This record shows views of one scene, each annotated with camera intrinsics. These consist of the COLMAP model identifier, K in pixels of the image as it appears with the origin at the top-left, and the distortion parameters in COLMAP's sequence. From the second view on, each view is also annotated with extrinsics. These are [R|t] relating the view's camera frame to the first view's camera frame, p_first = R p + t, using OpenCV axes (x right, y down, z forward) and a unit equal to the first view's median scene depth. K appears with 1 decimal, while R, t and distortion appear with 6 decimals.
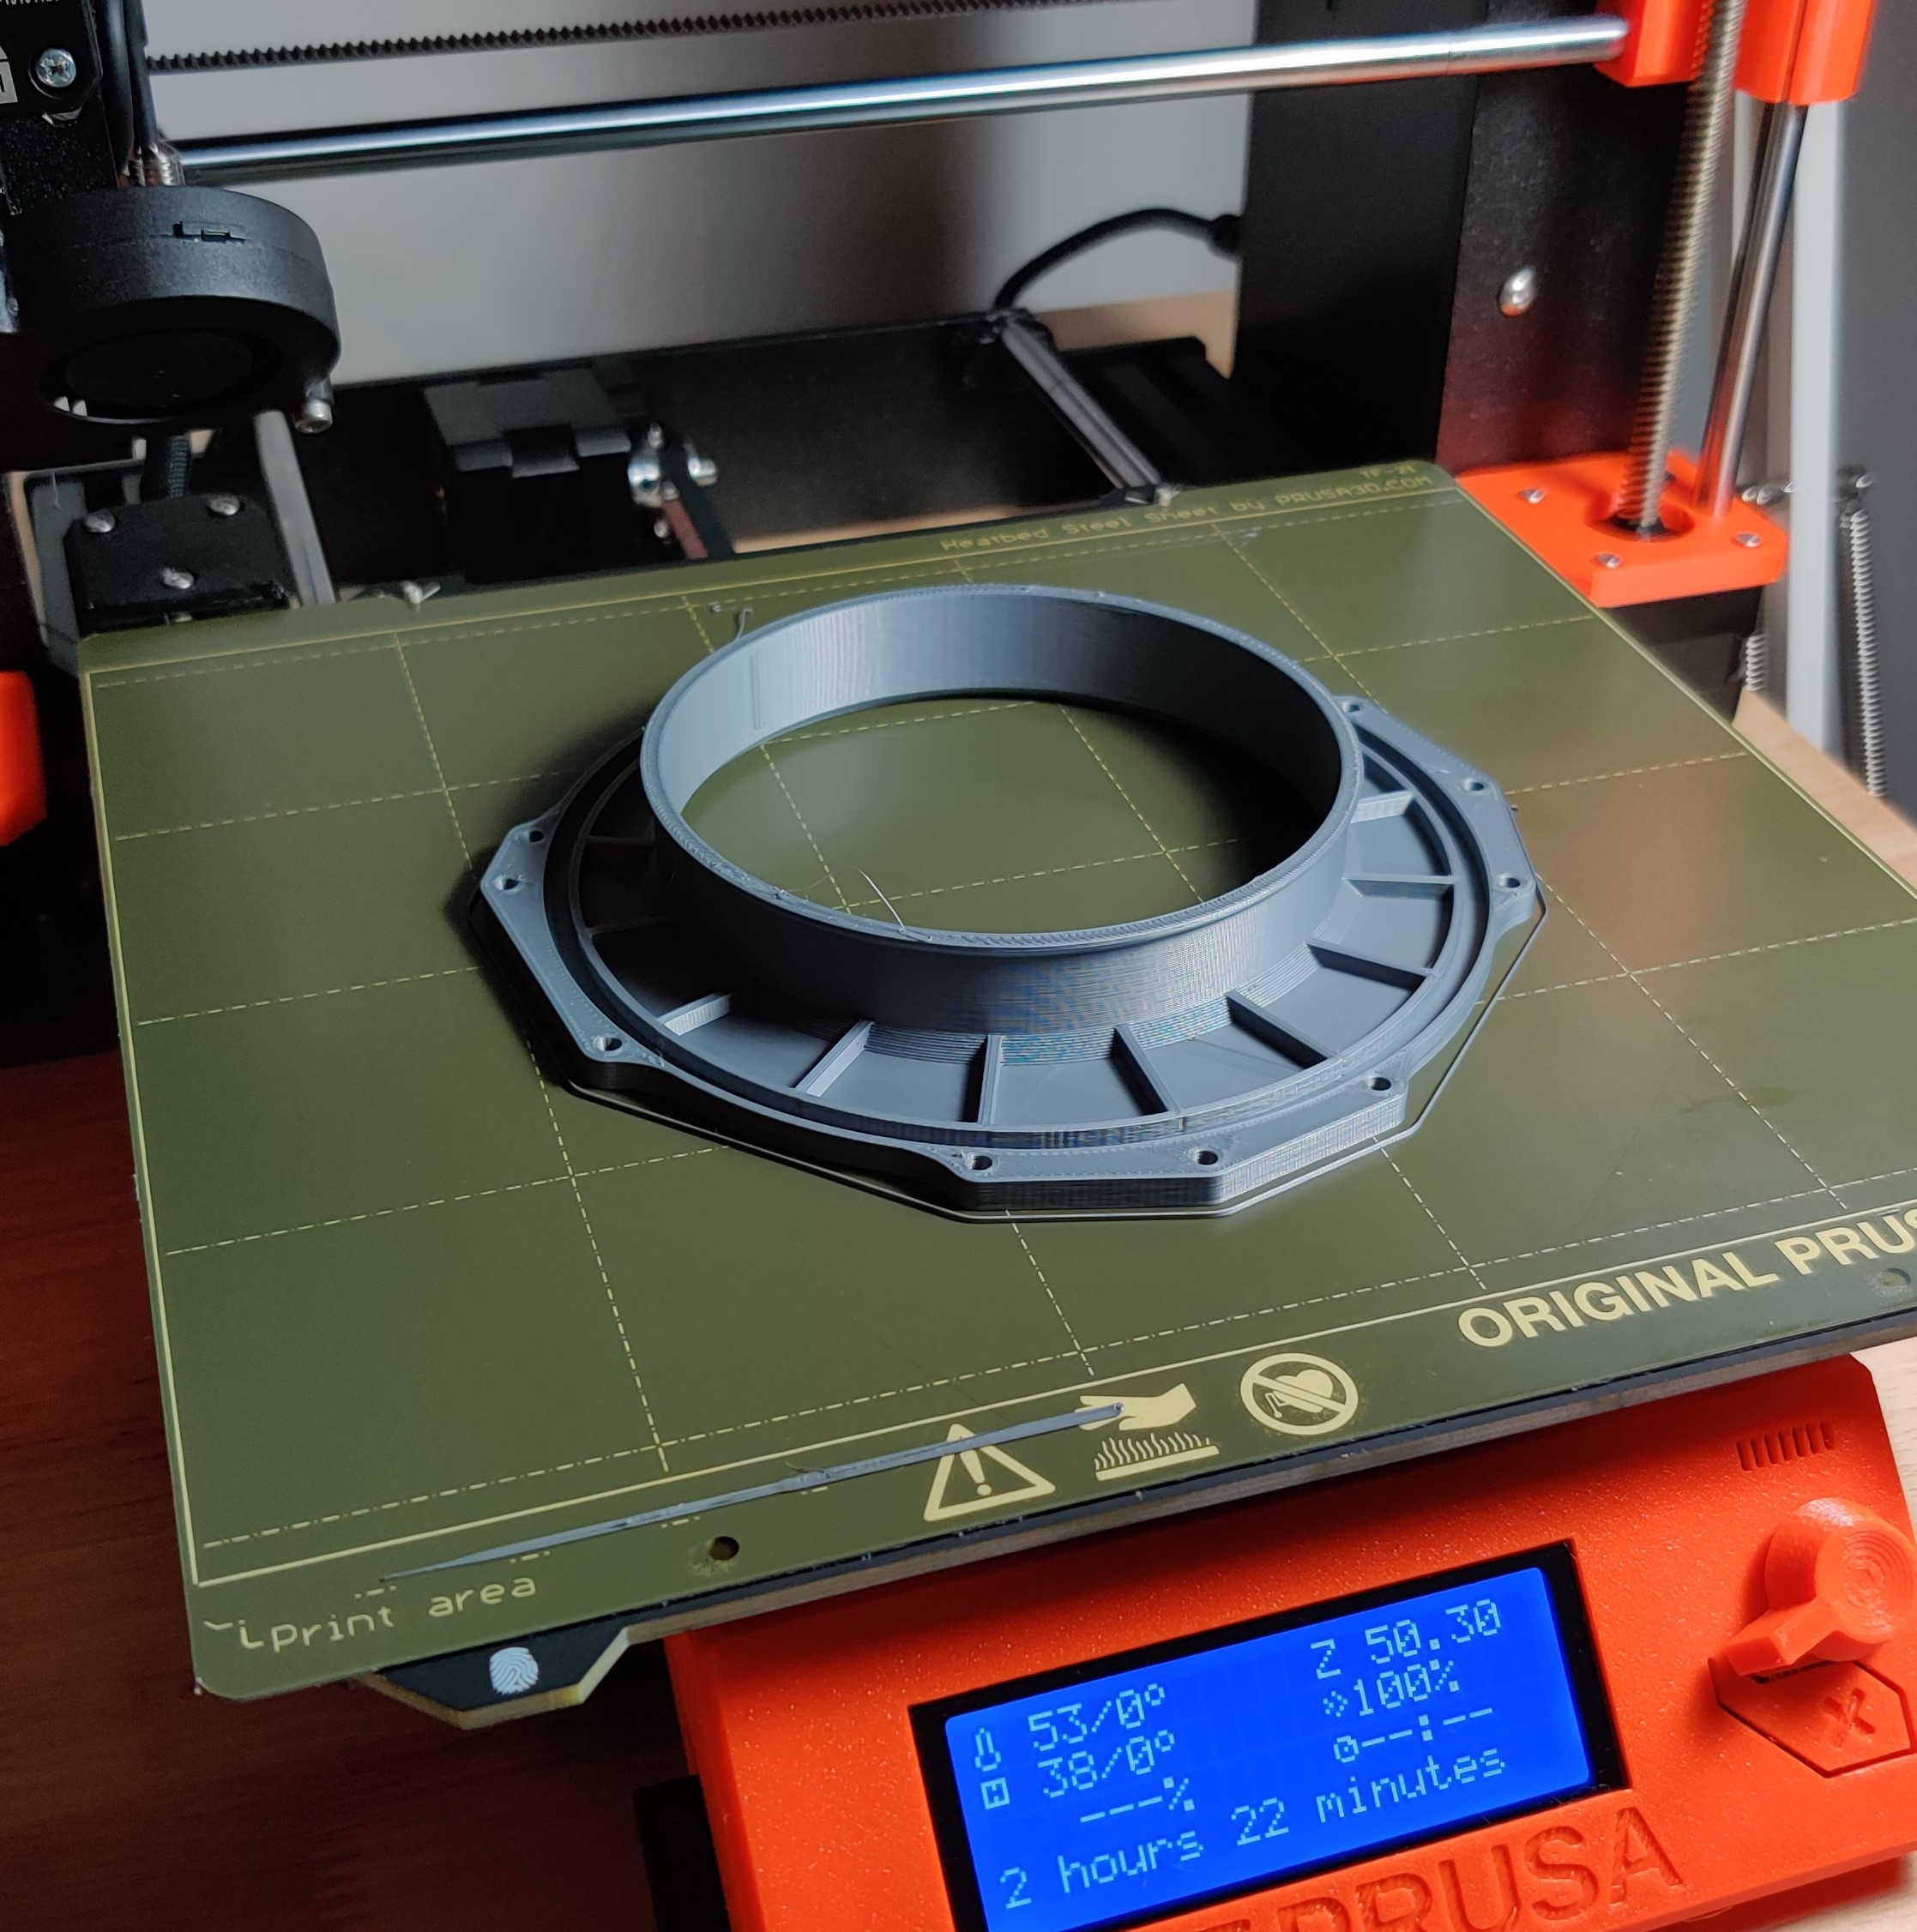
lens RADIAL K [[2541.0, 0, 948.2], [0, 2541.0, 1132.2], [0, 0, 1]] dist [0.100952, -0.435877]
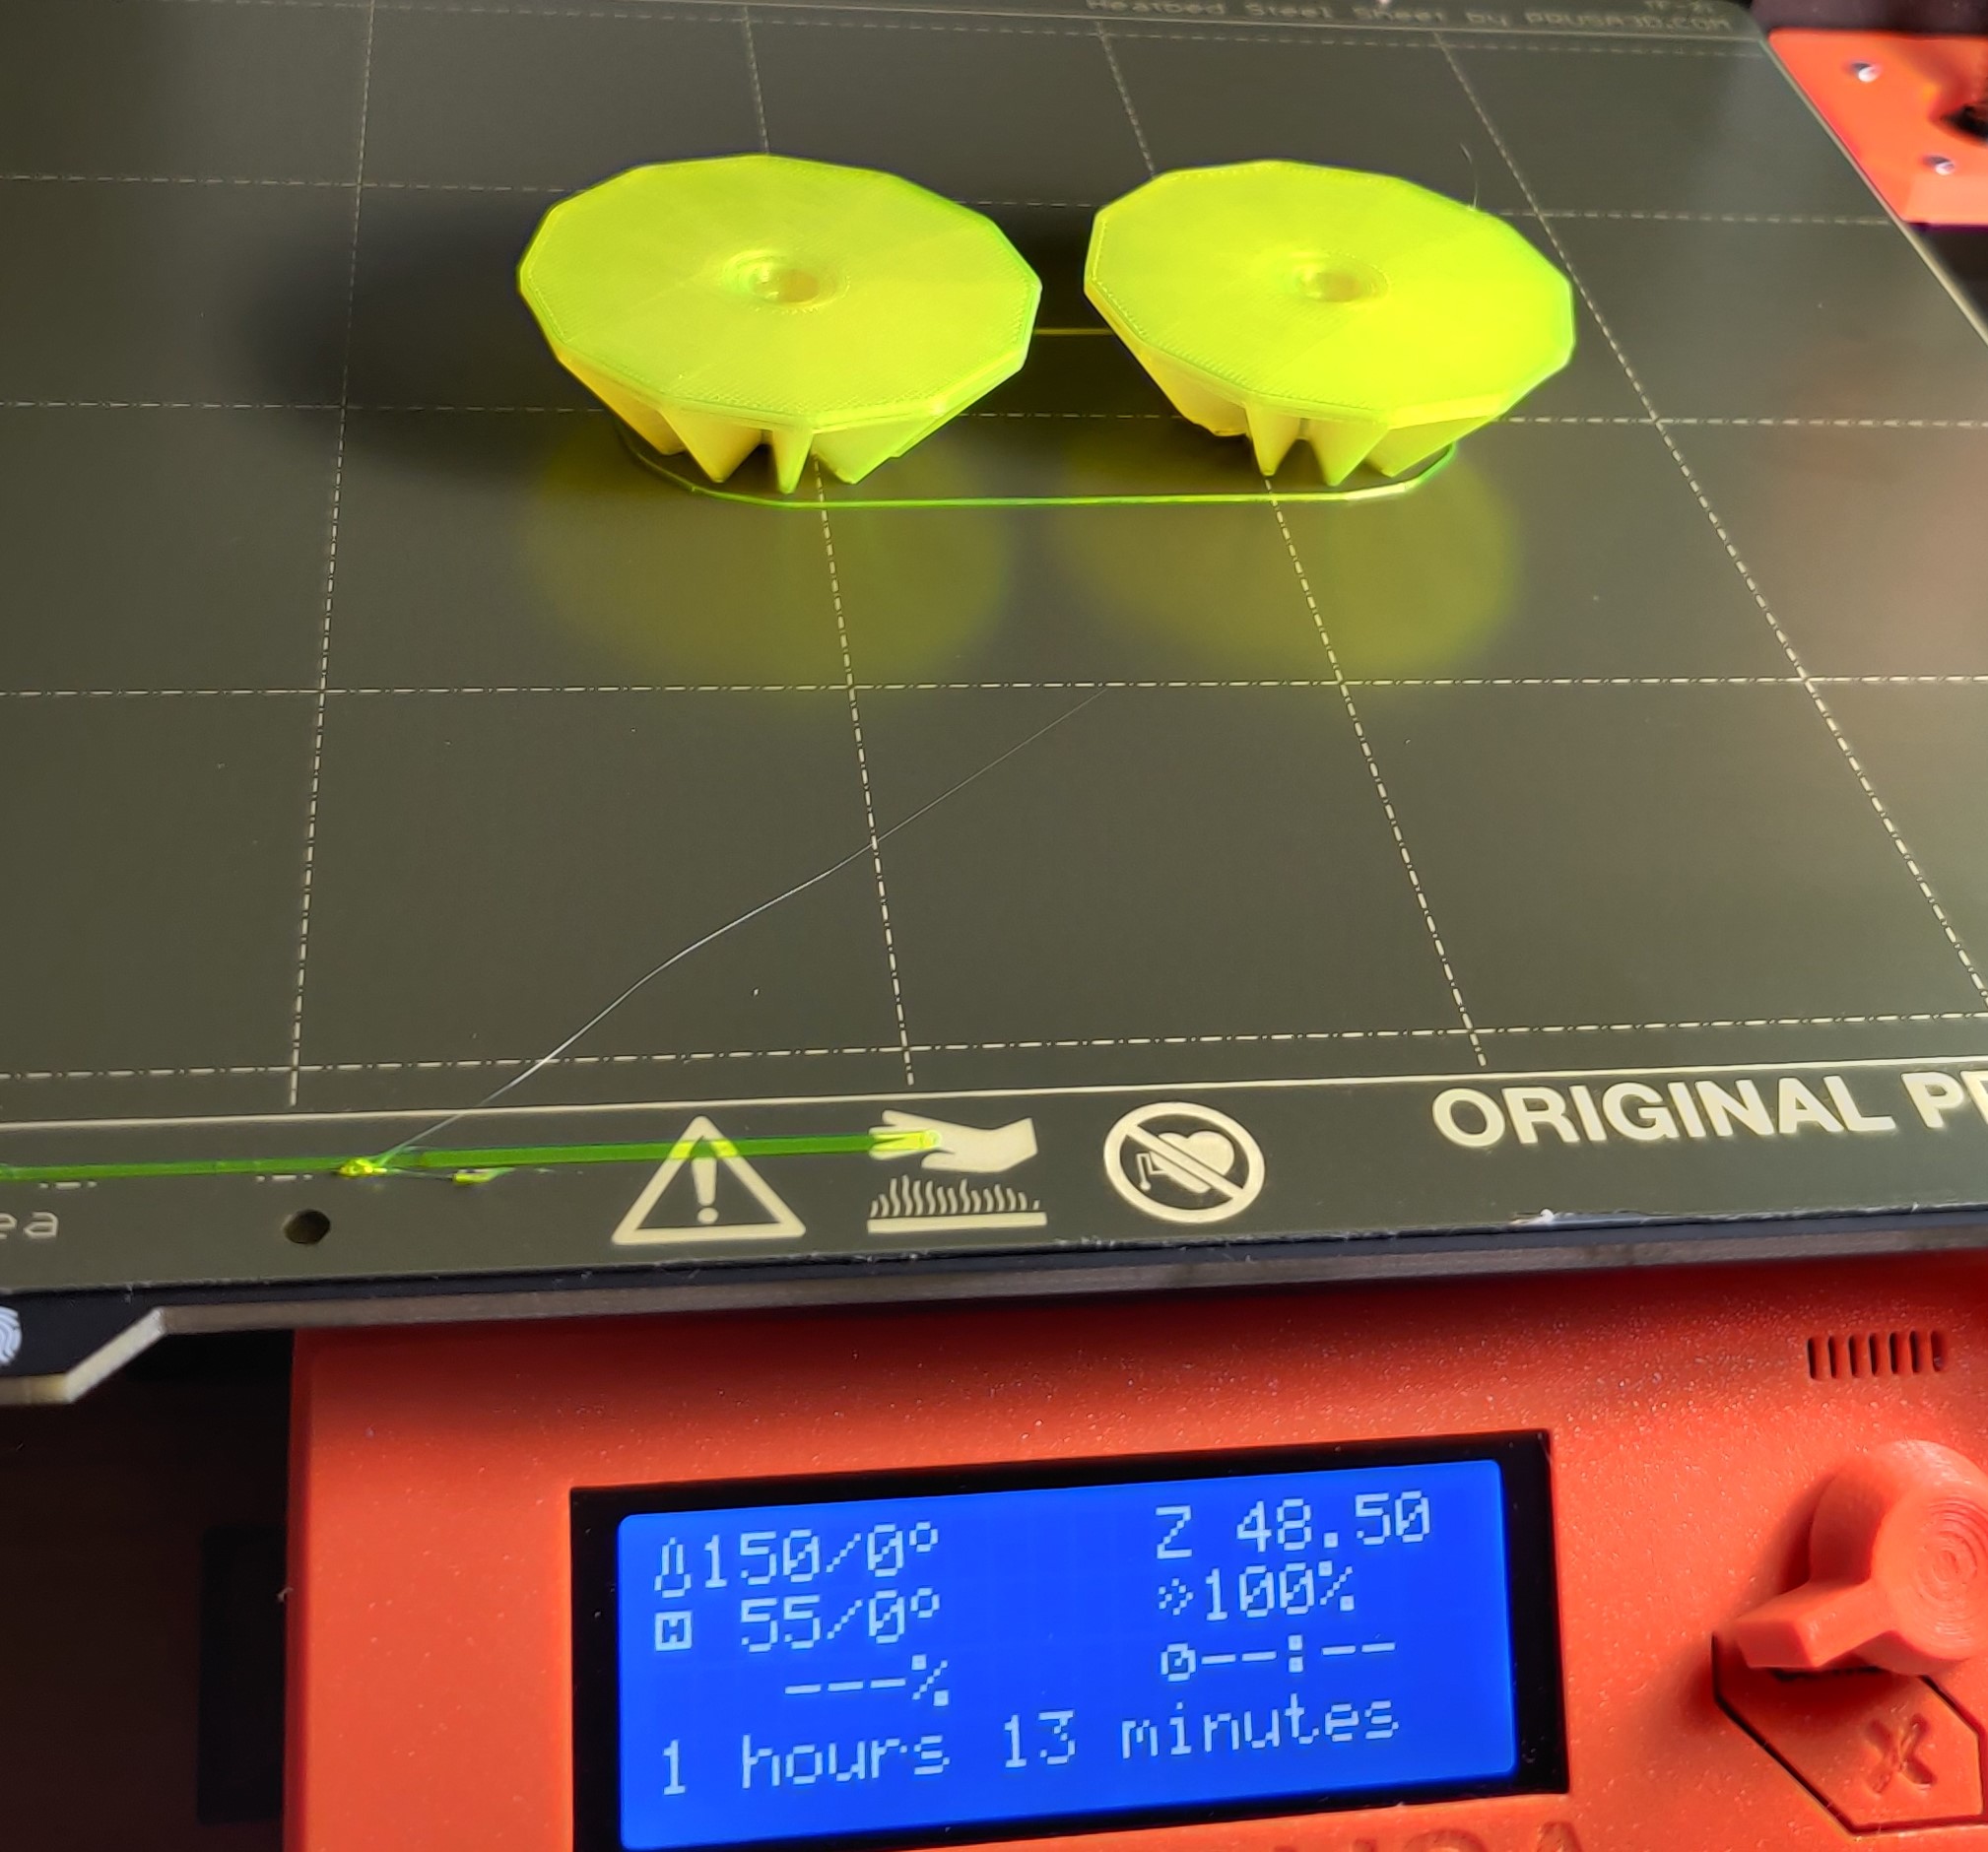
lens RADIAL K [[2958.0, 0, 1029.6], [0, 2958.0, 601.3], [0, 0, 1]] dist [-0.003021, -0.016656]
pose [[0.982170, 0.173927, -0.071357, 0.122742], [-0.177309, 0.983166, -0.044122, -0.008055], [0.062482, 0.055987, 0.996474, 0.152302]]
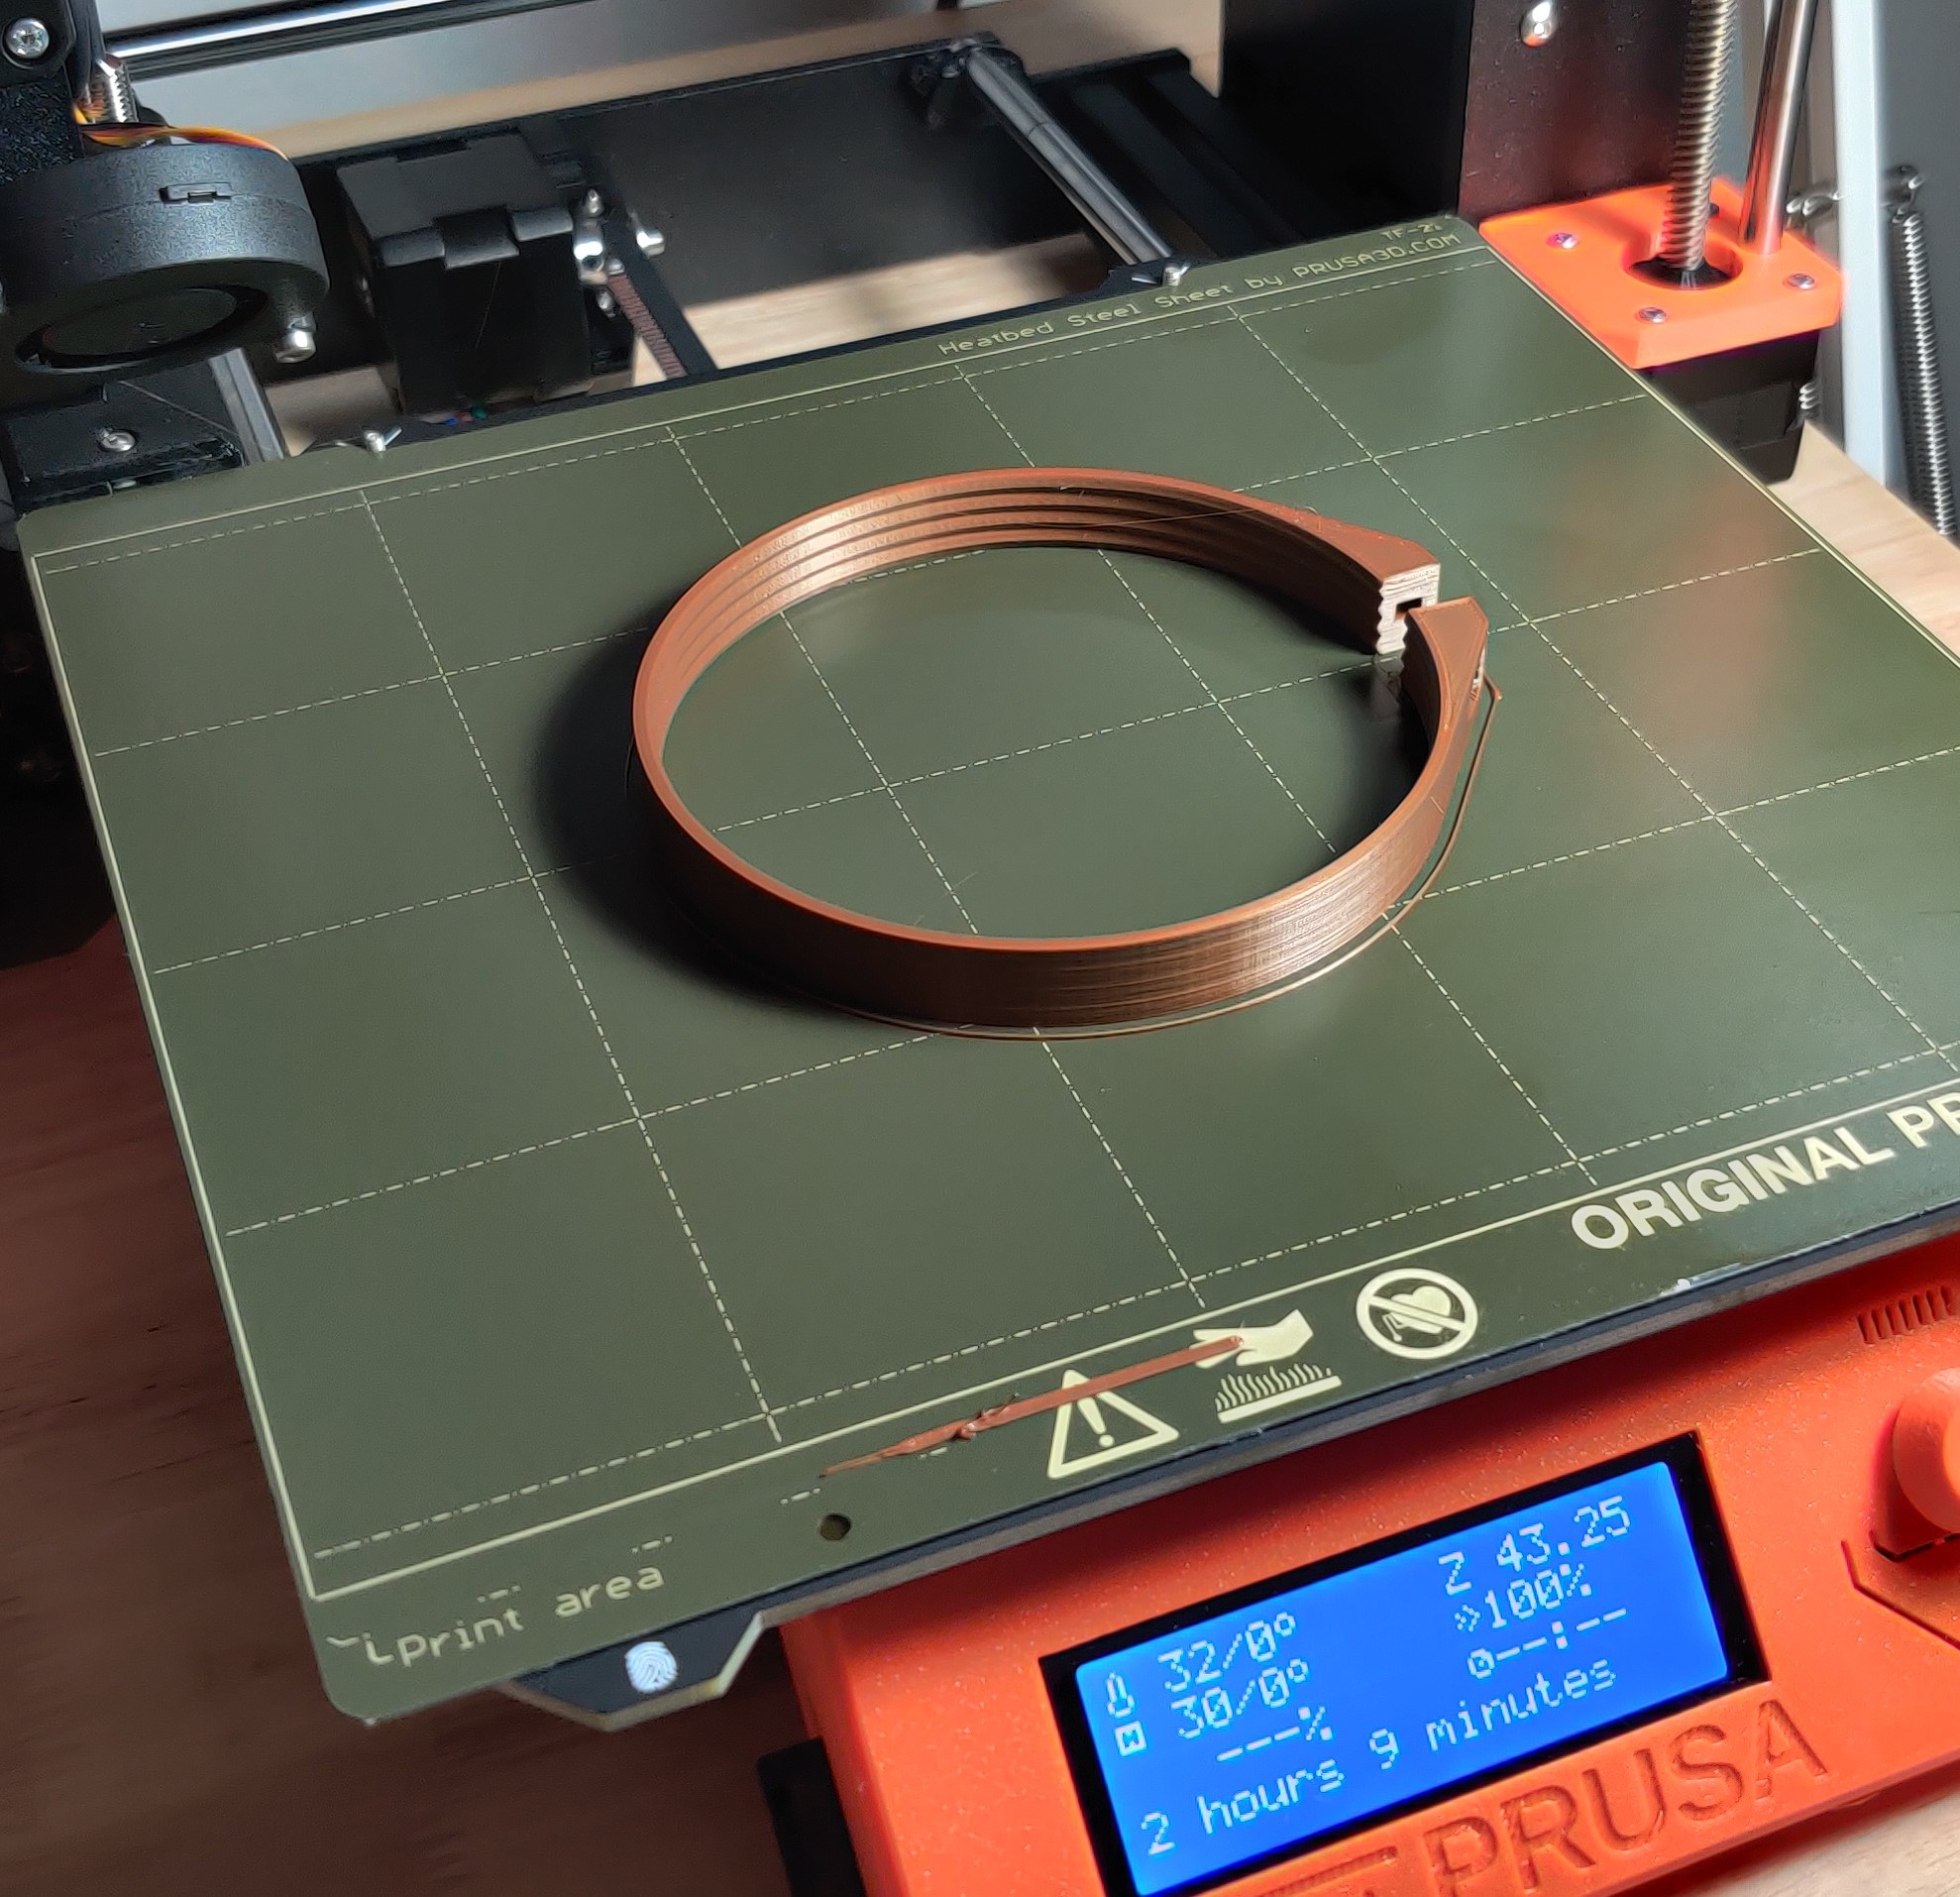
lens RADIAL K [[2894.6, 0, 980.0], [0, 2894.6, 948.5], [0, 0, 1]] dist [0.117559, -0.517724]
pose [[0.997624, -0.062984, 0.027904, -0.049641], [0.061799, 0.997227, 0.041451, -0.089819], [-0.030437, -0.039628, 0.998751, -0.097314]]
